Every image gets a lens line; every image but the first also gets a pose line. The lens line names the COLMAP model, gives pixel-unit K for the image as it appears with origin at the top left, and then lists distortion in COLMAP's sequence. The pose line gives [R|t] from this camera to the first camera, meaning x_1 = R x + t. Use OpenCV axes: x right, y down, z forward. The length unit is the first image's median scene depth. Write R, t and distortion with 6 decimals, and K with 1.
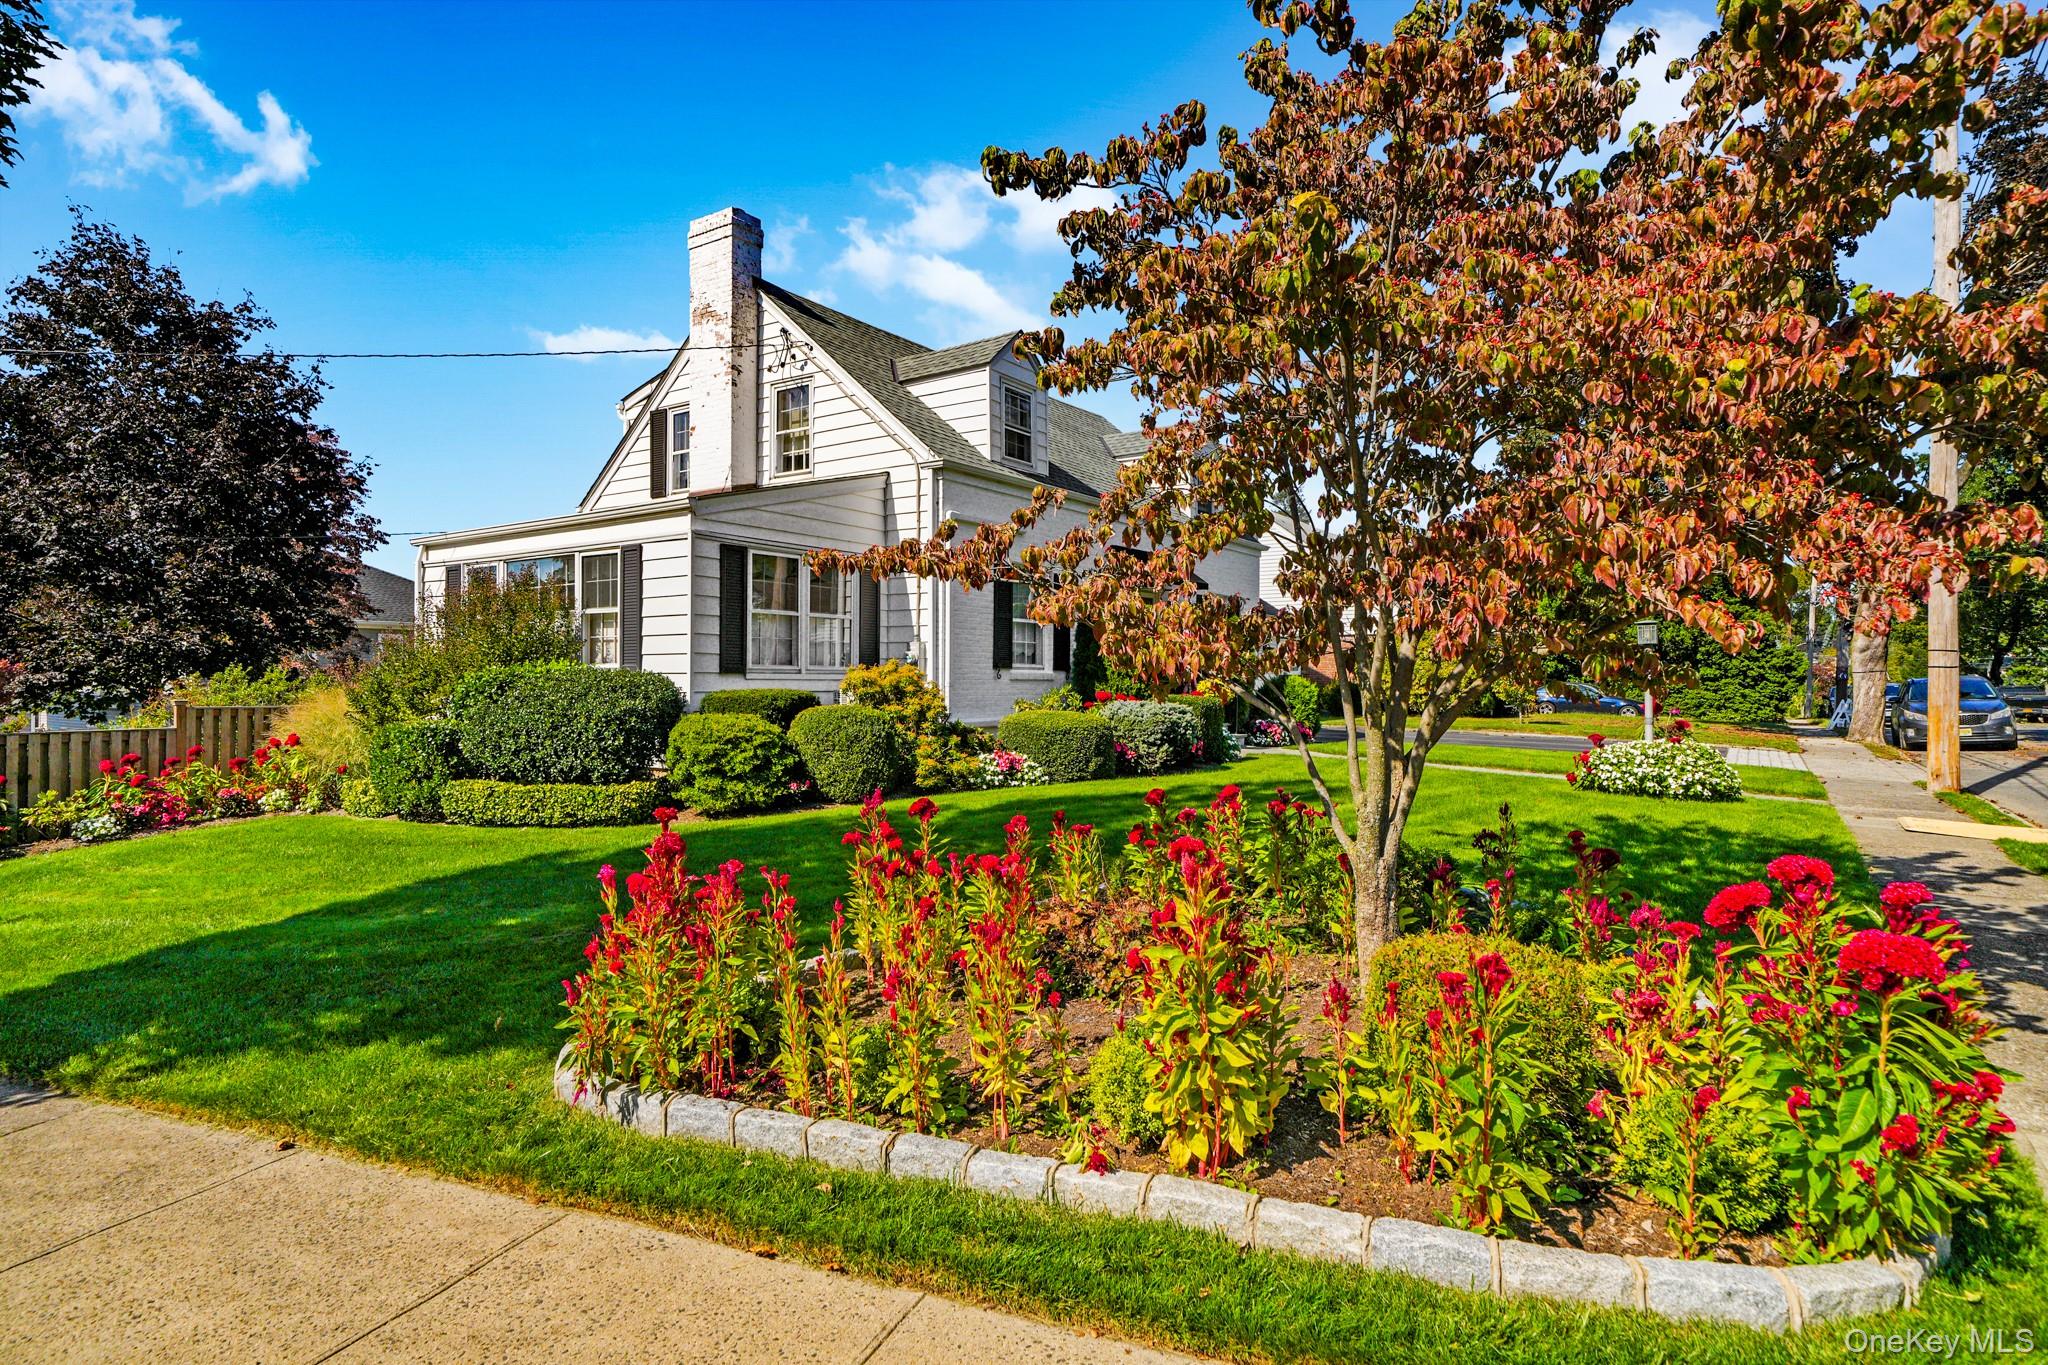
lens RADIAL K [[1086.7, 0, 1028.9], [0, 1086.7, 689.6], [0, 0, 1]] dist [0.002566, 0.000927]
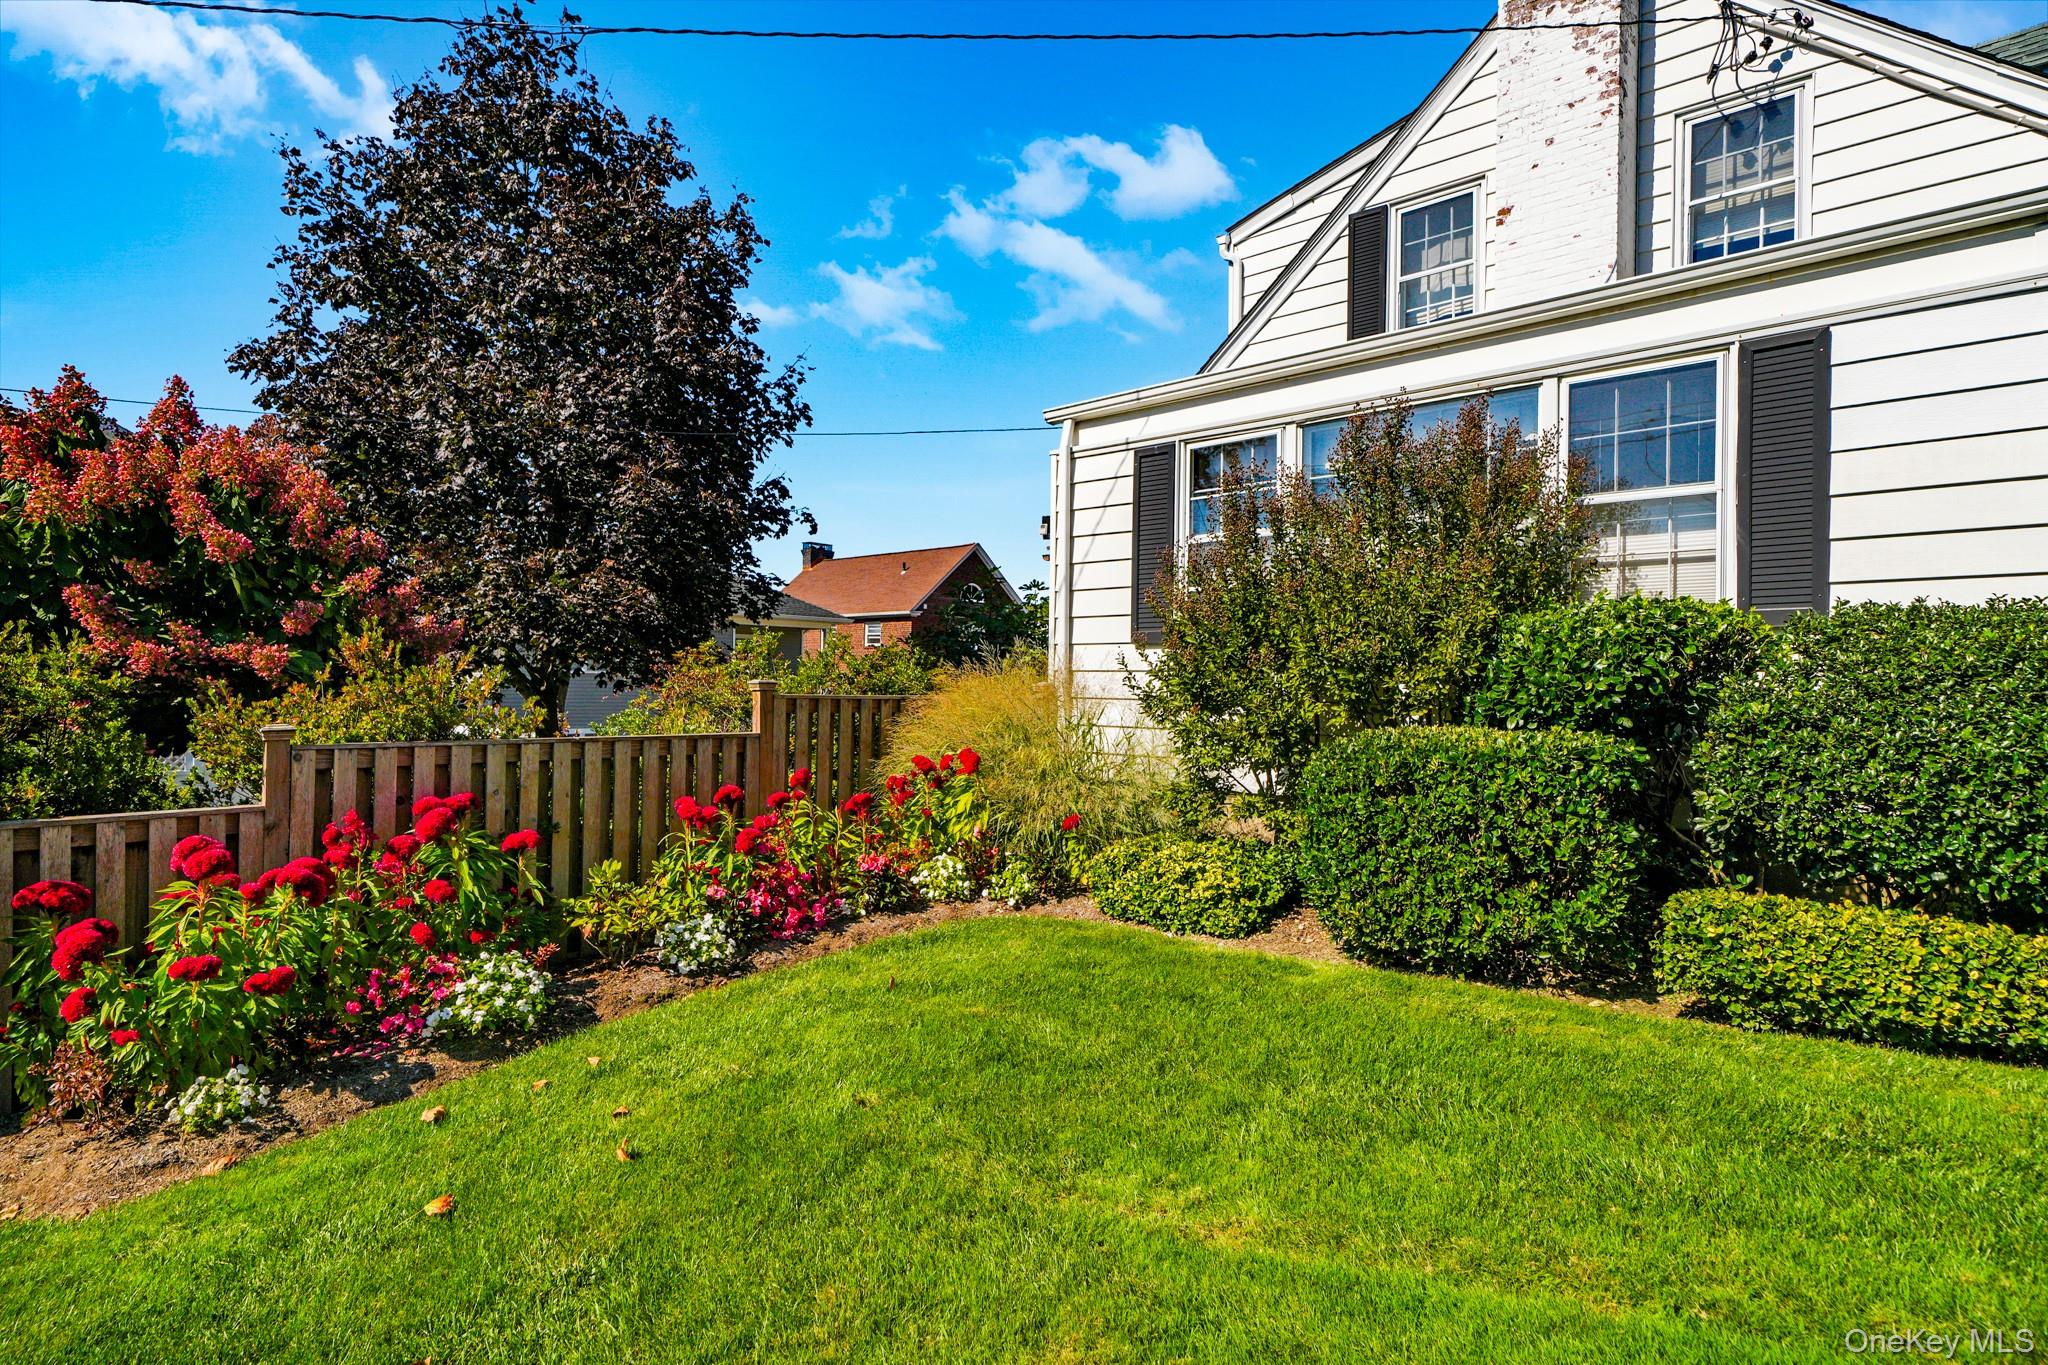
lens RADIAL K [[1150.5, 0, 1022.2], [0, 1150.5, 693.9], [0, 0, 1]] dist [-0.007137, -0.000760]
pose [[0.985462, 0.010077, -0.169594, -0.514585], [-0.010777, 0.999937, -0.003208, 0.014840], [0.169551, 0.004989, 0.985509, 0.430159]]
